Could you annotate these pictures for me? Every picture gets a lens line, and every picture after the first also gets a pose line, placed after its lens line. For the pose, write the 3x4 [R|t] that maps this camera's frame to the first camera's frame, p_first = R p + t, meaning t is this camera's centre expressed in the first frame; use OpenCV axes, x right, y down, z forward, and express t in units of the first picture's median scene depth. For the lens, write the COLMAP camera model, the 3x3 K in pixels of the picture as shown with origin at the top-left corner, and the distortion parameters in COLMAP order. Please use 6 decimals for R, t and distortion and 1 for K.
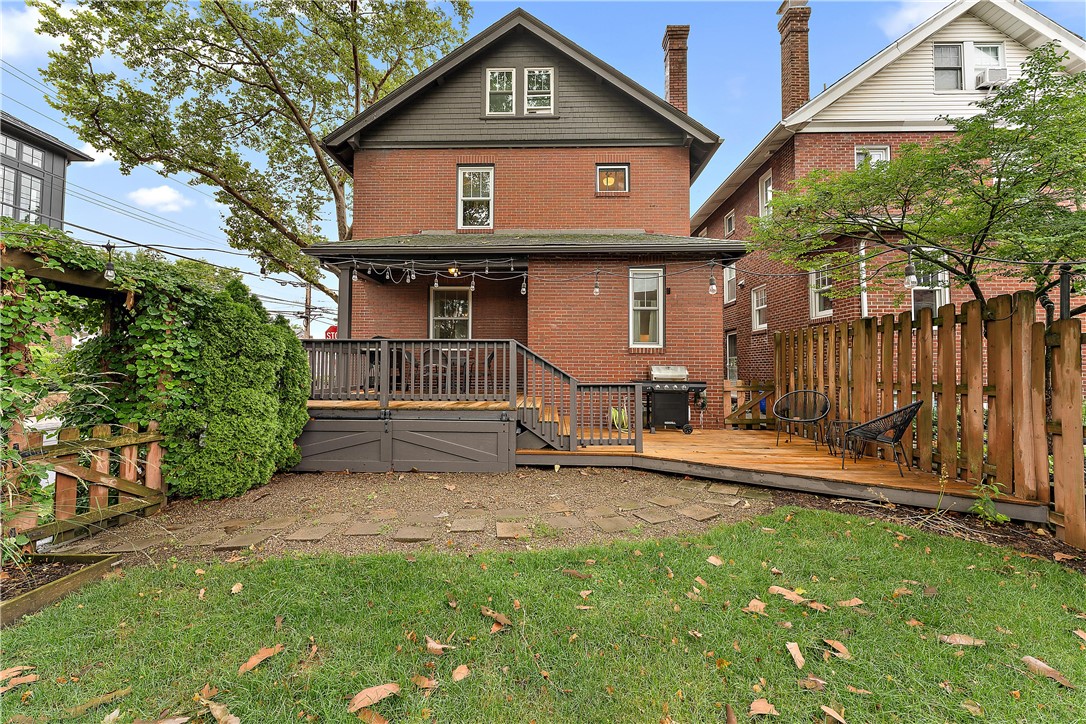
lens RADIAL K [[438.2, 0, 543.0], [0, 438.2, 362.0], [0, 0, 1]] dist [0.000125, -0.000191]
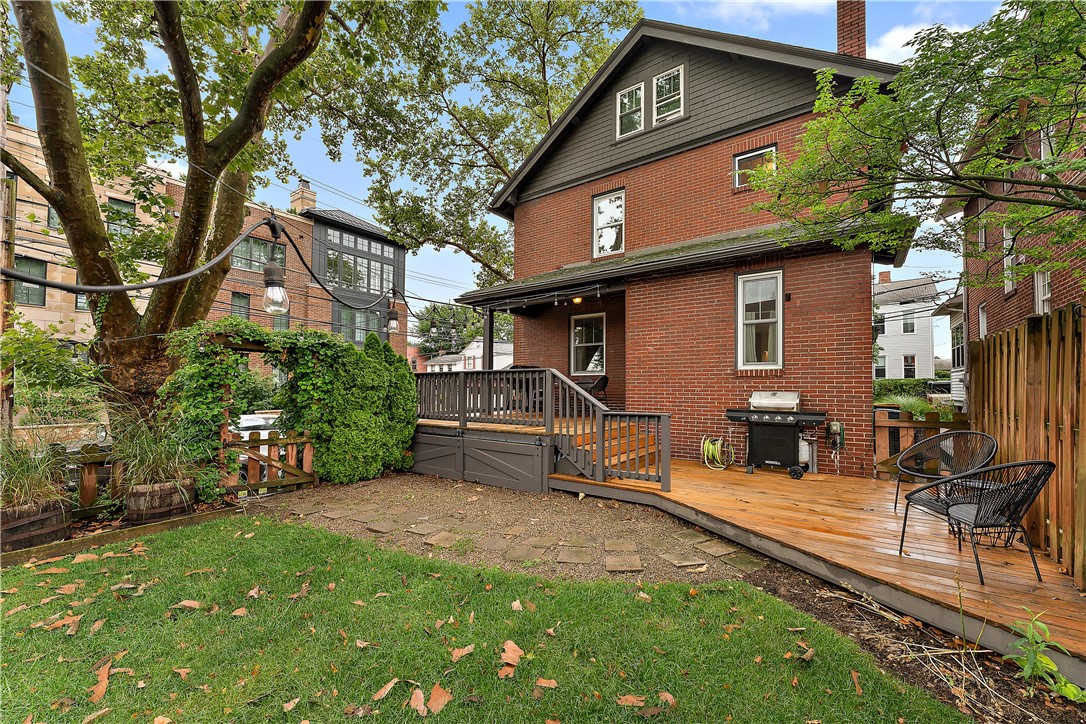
lens RADIAL K [[438.0, 0, 543.2], [0, 438.0, 384.3], [0, 0, 1]] dist [0.000575, 0.000044]
pose [[0.824963, -0.007886, -0.565131, 0.362648], [0.012697, 0.999909, 0.004583, -0.013141], [0.565044, -0.010956, 0.824988, 0.088188]]
